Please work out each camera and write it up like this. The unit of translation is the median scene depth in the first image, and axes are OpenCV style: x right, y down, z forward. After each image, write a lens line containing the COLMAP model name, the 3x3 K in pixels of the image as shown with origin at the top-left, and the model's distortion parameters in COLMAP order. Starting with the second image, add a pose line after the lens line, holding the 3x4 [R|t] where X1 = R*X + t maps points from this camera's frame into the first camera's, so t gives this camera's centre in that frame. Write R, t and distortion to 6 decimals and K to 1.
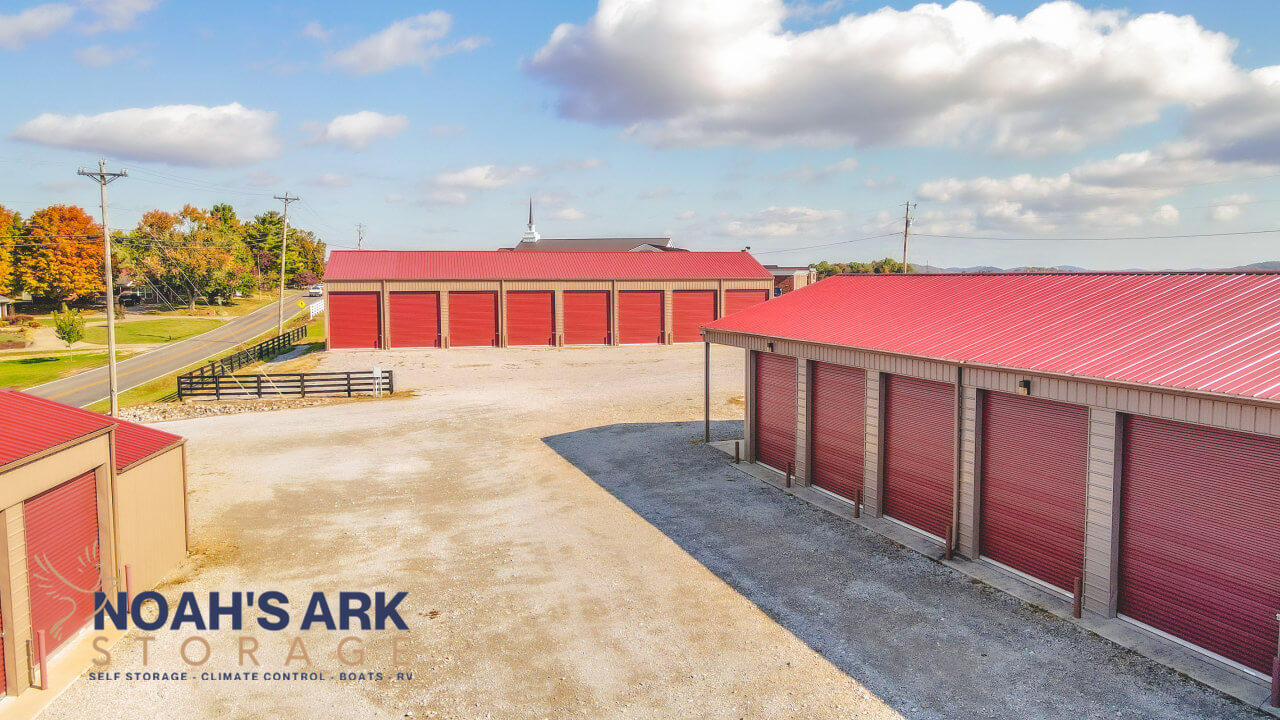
lens RADIAL K [[940.5, 0, 636.7], [0, 940.5, 406.0], [0, 0, 1]] dist [0.024420, 0.002167]
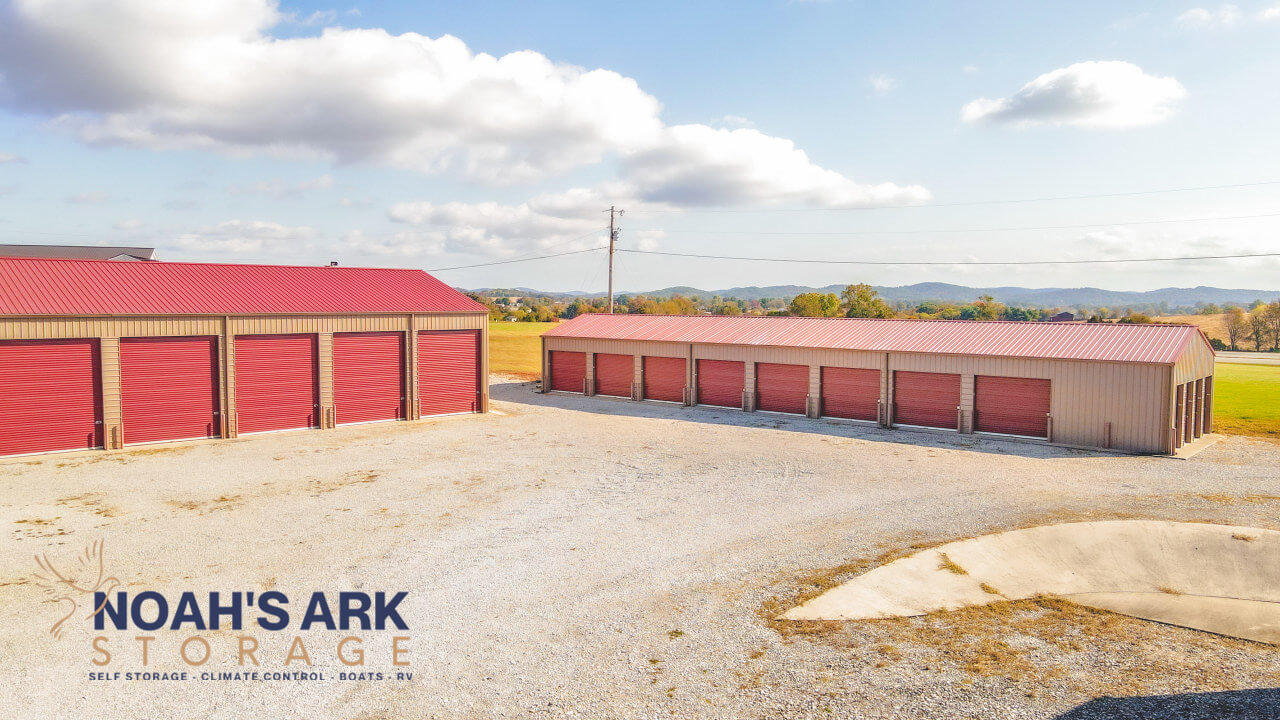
lens RADIAL K [[929.1, 0, 638.4], [0, 929.1, 351.8], [0, 0, 1]] dist [0.007795, 0.006440]
pose [[0.850259, -0.028332, 0.525601, -0.032233], [0.067862, 0.996117, -0.056085, -0.021043], [-0.521971, 0.083355, 0.848880, 0.131657]]
